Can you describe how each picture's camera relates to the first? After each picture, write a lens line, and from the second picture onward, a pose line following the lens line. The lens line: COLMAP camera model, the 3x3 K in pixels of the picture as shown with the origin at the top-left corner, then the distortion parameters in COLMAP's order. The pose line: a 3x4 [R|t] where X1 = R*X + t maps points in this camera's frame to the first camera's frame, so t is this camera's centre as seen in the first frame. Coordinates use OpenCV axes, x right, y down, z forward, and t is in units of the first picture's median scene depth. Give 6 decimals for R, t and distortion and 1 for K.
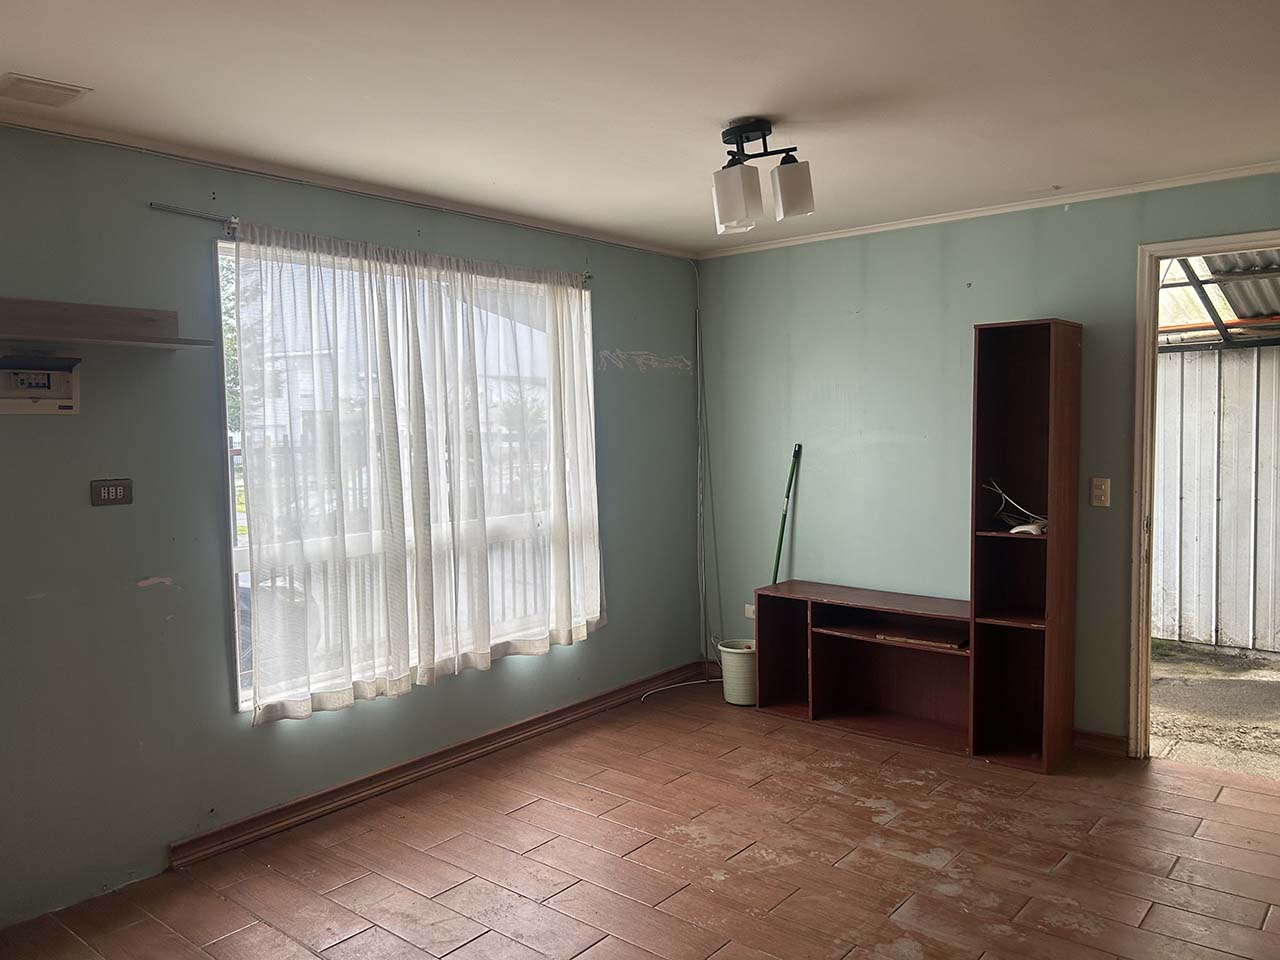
lens RADIAL K [[968.4, 0, 647.6], [0, 968.4, 487.1], [0, 0, 1]] dist [0.064904, -0.076520]
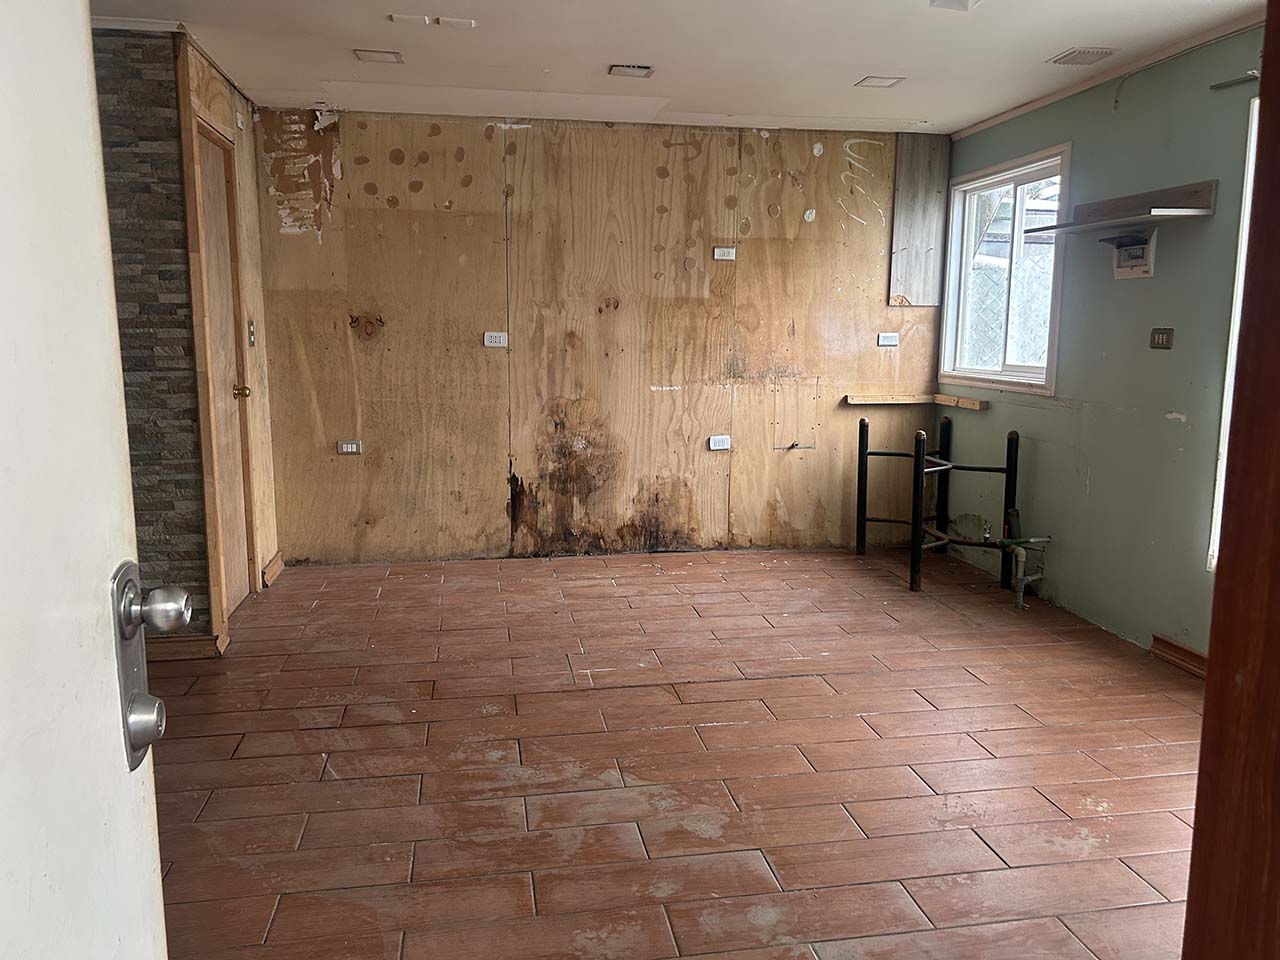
lens RADIAL K [[958.4, 0, 648.2], [0, 958.4, 504.9], [0, 0, 1]] dist [0.089622, -0.154656]
pose [[-0.651260, 0.152150, -0.743445, 0.879306], [-0.035821, 0.972438, 0.230395, -0.052843], [0.758009, 0.176678, -0.627859, 1.371164]]
